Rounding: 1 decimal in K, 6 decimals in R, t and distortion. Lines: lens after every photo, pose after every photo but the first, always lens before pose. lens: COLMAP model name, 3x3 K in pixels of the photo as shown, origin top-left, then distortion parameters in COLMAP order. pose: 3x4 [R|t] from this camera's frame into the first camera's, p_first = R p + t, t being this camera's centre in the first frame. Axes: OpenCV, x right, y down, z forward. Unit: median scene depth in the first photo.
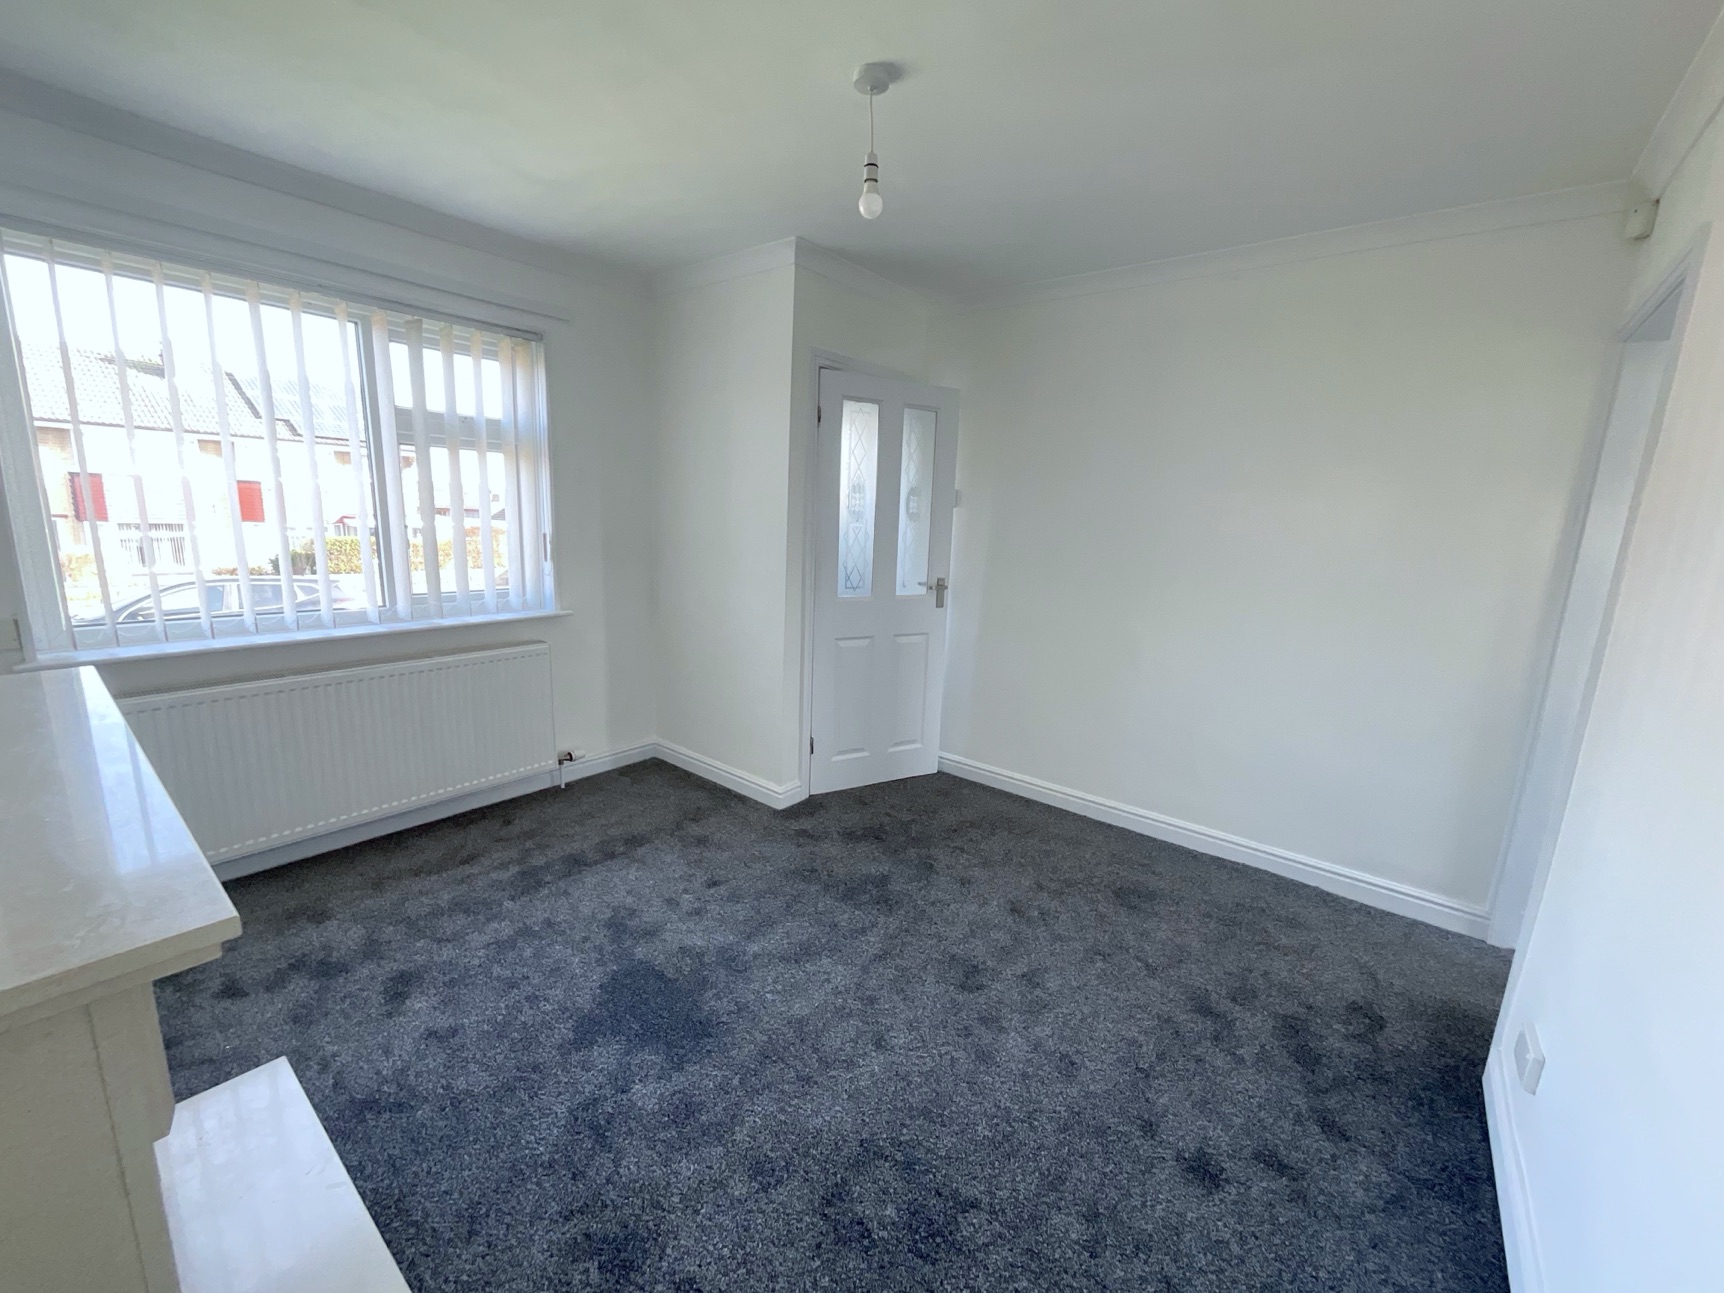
lens RADIAL K [[692.5, 0, 863.6], [0, 692.5, 646.3], [0, 0, 1]] dist [-0.013687, 0.005406]
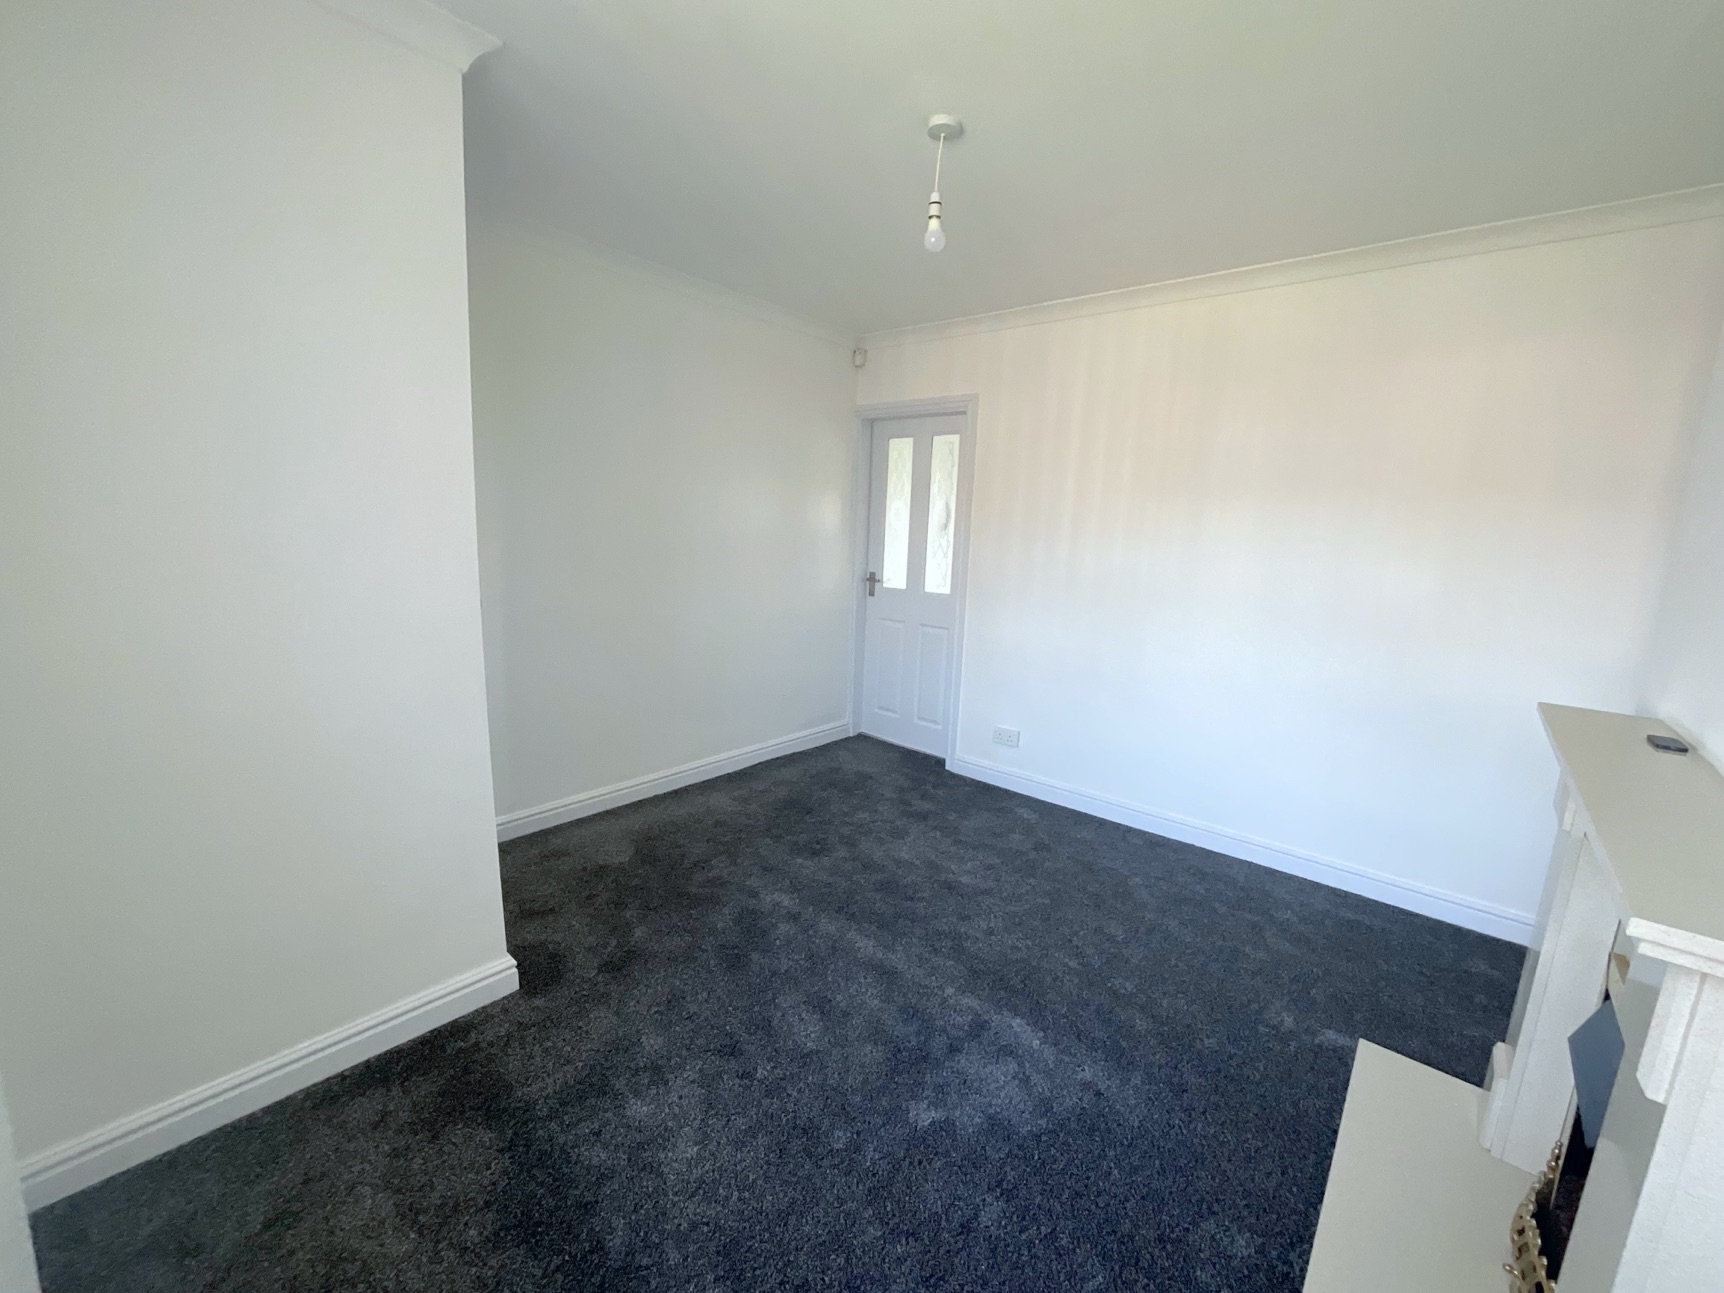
lens RADIAL K [[692.5, 0, 863.6], [0, 692.5, 646.3], [0, 0, 1]] dist [-0.013687, 0.005406]
pose [[0.044307, -0.220612, 0.974355, -0.722567], [0.157830, 0.964610, 0.211229, -0.160118], [-0.986472, 0.144423, 0.077558, 0.677090]]
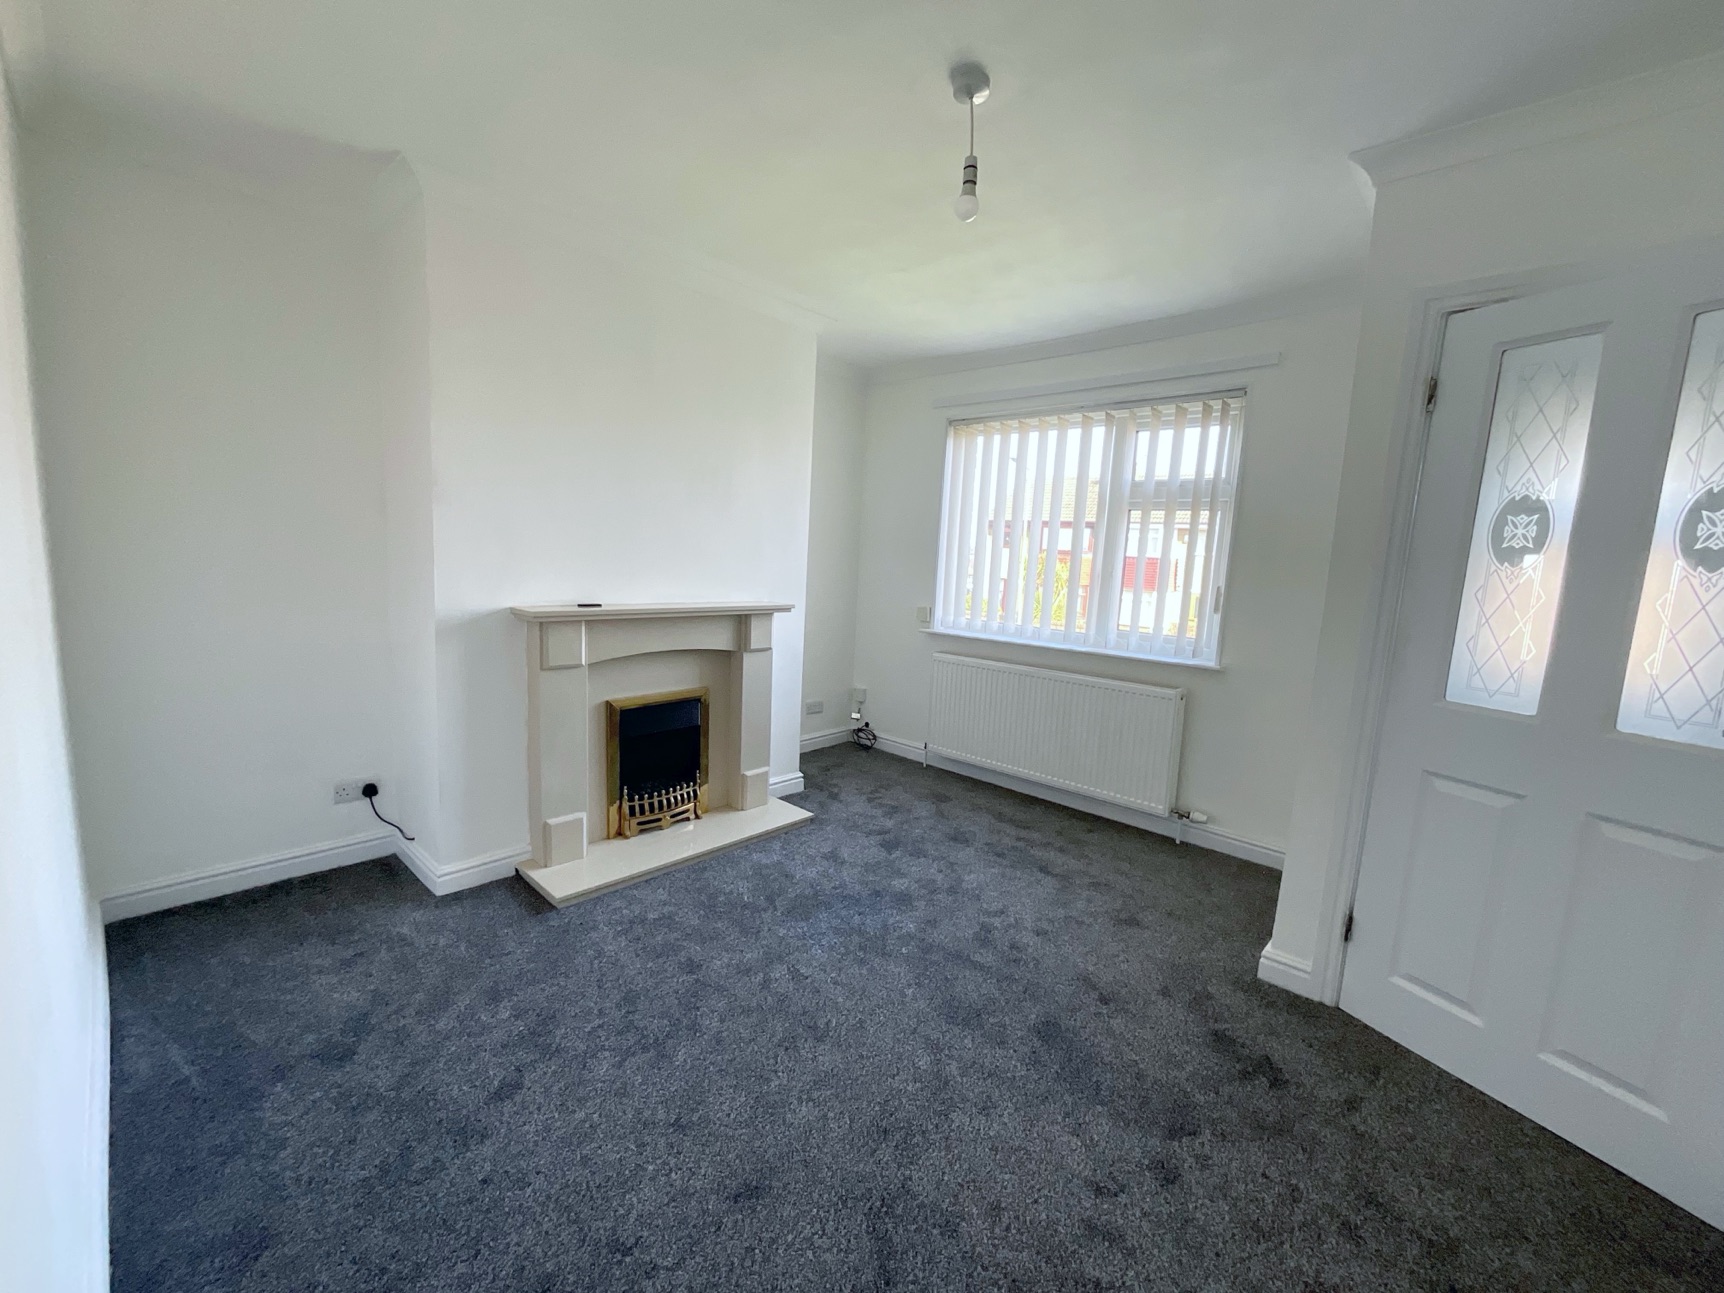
lens RADIAL K [[692.5, 0, 863.6], [0, 692.5, 646.3], [0, 0, 1]] dist [-0.013687, 0.005406]
pose [[-0.065944, 0.088410, -0.993899, 0.626706], [-0.243386, 0.964557, 0.101948, -0.063847], [0.967685, 0.248624, -0.042089, 0.634435]]
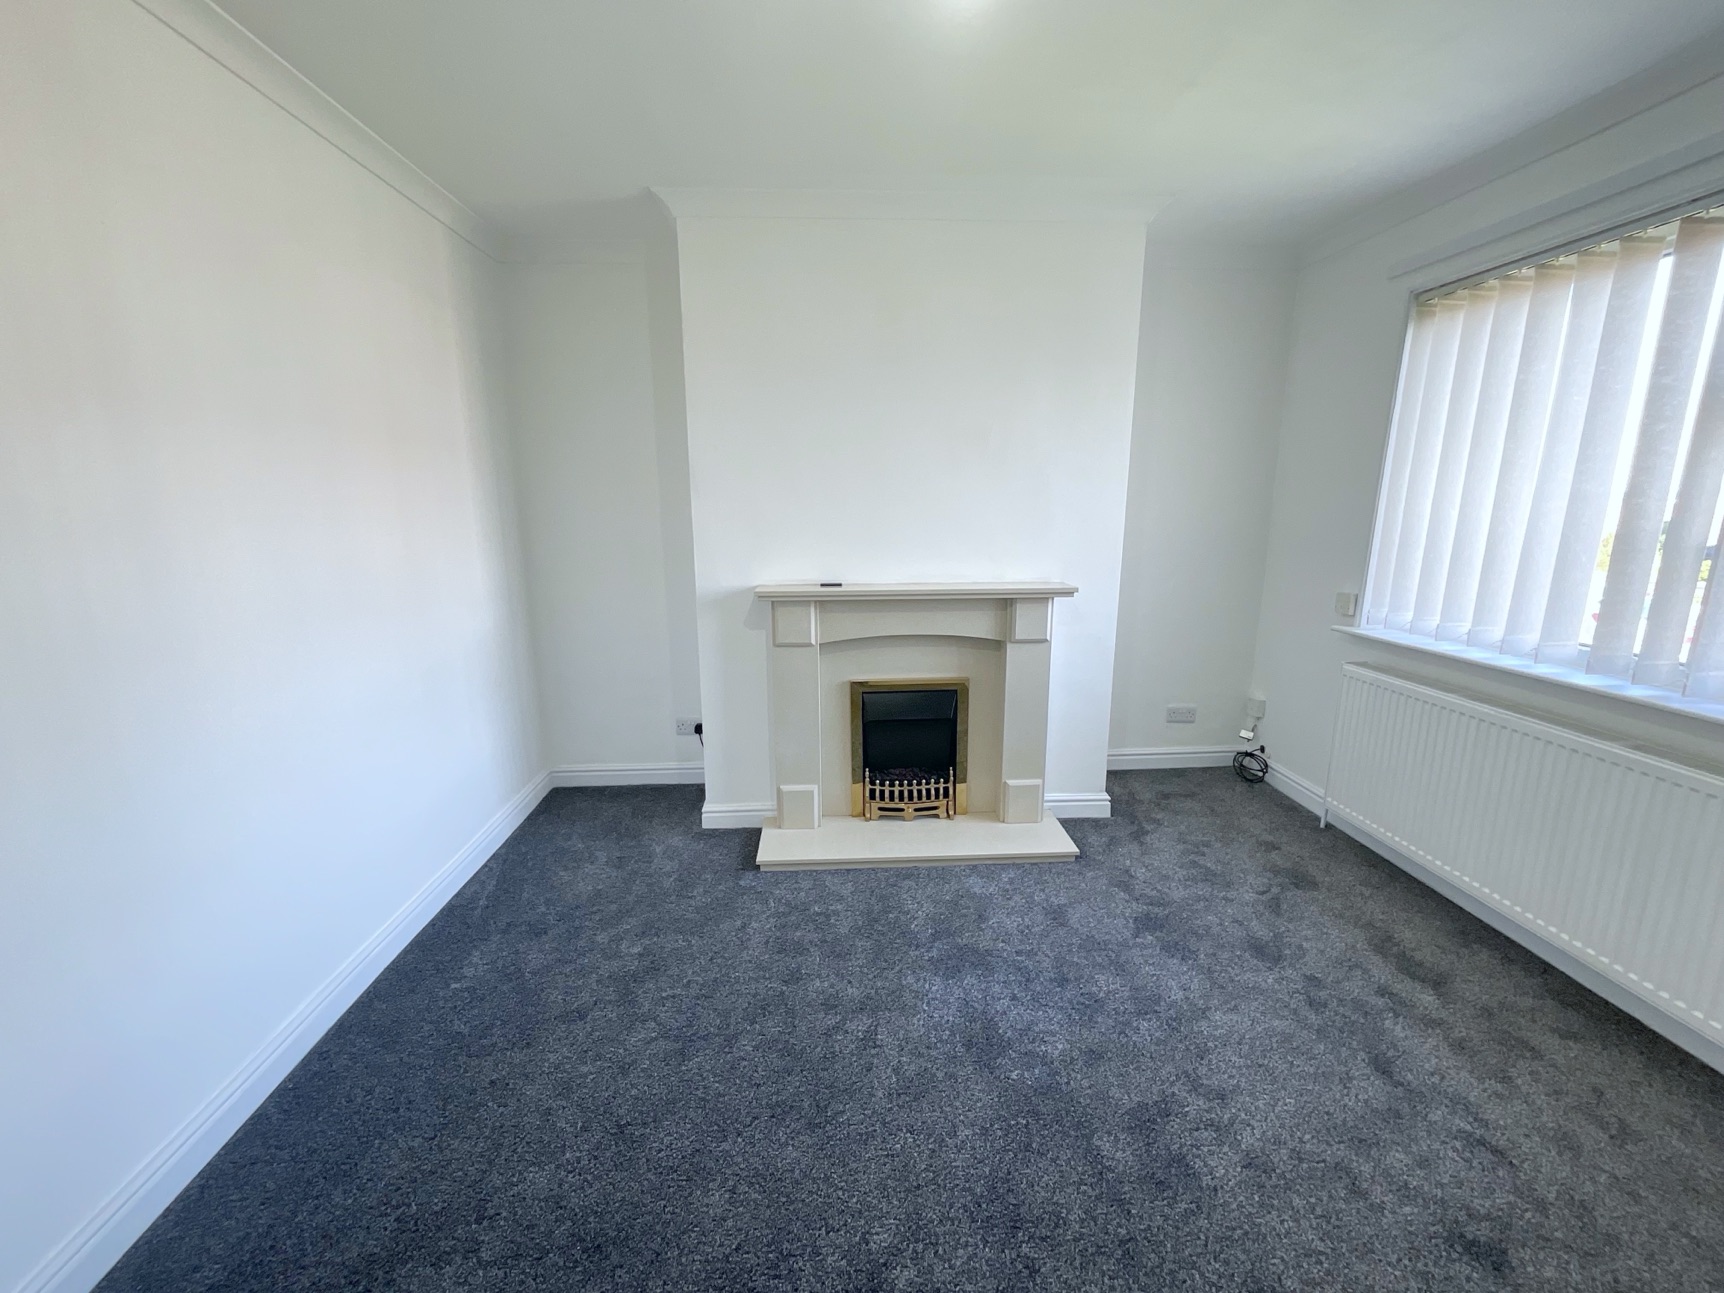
lens RADIAL K [[692.5, 0, 863.6], [0, 692.5, 646.3], [0, 0, 1]] dist [-0.013687, 0.005406]
pose [[-0.742827, 0.101516, -0.661743, 0.310306], [-0.155478, 0.935254, 0.318003, -0.160202], [0.651180, 0.339107, -0.678948, 0.919936]]
